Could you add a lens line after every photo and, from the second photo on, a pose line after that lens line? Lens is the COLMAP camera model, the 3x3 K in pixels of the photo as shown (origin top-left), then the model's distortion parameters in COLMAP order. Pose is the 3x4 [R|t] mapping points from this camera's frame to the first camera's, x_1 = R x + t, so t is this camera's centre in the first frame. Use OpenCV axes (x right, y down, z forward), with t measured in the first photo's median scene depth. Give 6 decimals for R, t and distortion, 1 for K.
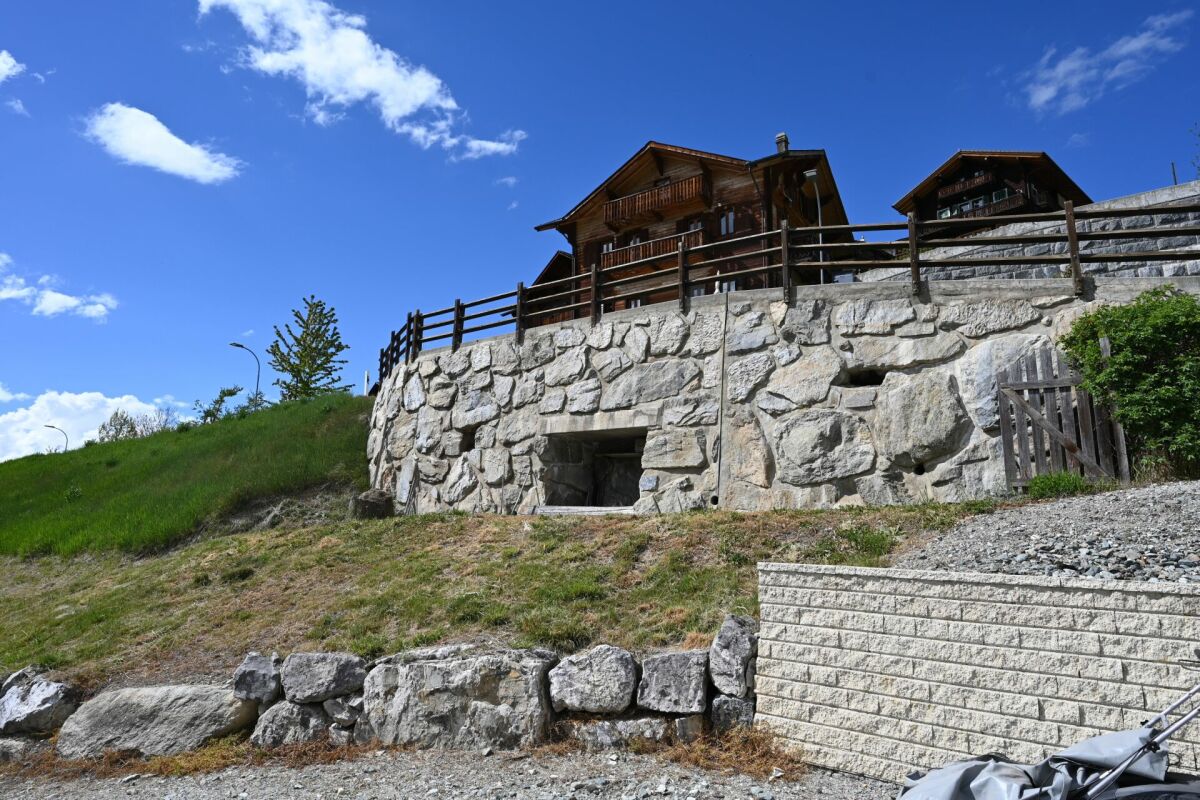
lens RADIAL K [[704.5, 0, 603.3], [0, 704.5, 403.3], [0, 0, 1]] dist [0.003001, -0.001585]
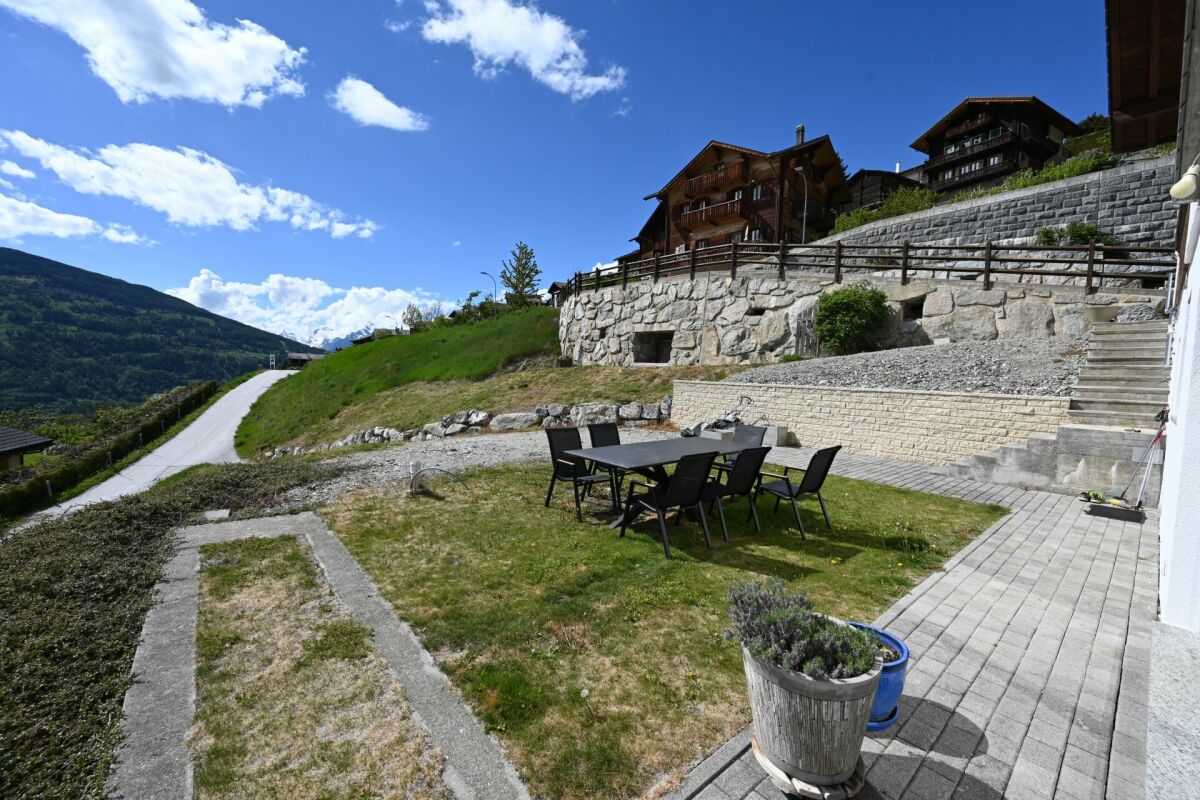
lens RADIAL K [[472.3, 0, 601.6], [0, 472.3, 402.6], [0, 0, 1]] dist [-0.002393, 0.000516]
pose [[0.977254, 0.025024, -0.210588, 0.166833], [0.024640, 0.972889, 0.229954, -0.103738], [0.210634, -0.229913, 0.950144, -0.640507]]
